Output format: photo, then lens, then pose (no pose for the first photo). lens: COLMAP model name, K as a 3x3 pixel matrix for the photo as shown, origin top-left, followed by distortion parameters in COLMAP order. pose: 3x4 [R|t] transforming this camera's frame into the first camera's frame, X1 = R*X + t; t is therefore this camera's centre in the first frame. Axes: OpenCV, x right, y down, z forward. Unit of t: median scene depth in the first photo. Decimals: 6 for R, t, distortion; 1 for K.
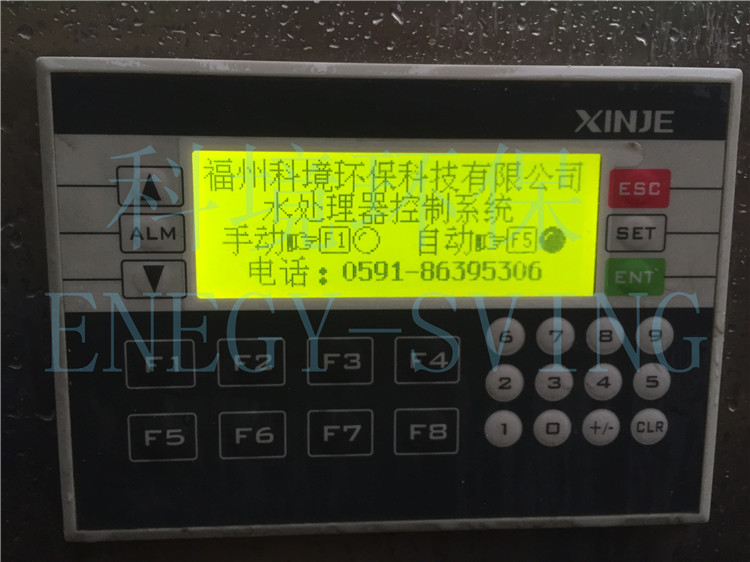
lens RADIAL K [[636.2, 0, 376.7], [0, 636.2, 278.8], [0, 0, 1]] dist [0.050277, -0.086488]
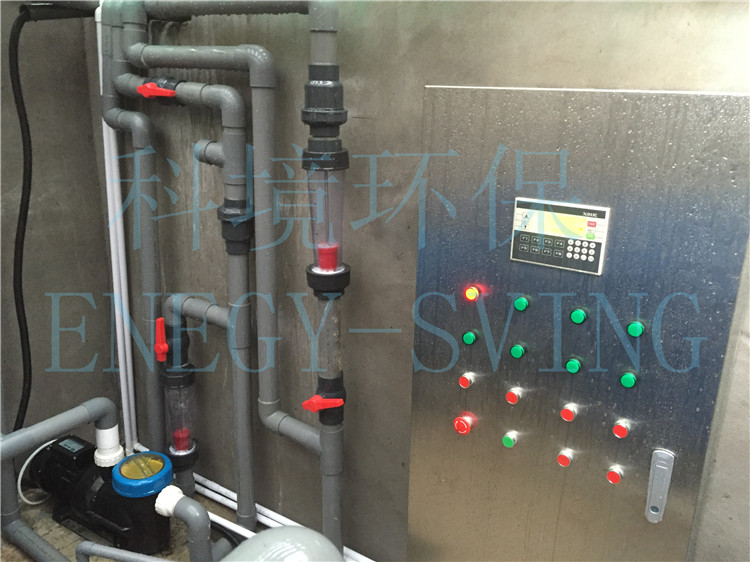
lens RADIAL K [[636.2, 0, 375.4], [0, 636.2, 278.2], [0, 0, 1]] dist [0.050277, -0.086488]
pose [[0.772225, 0.193648, -0.605119, 2.836194], [-0.094591, 0.976847, 0.191894, -0.658749], [0.628268, -0.090946, 0.772663, -5.740806]]
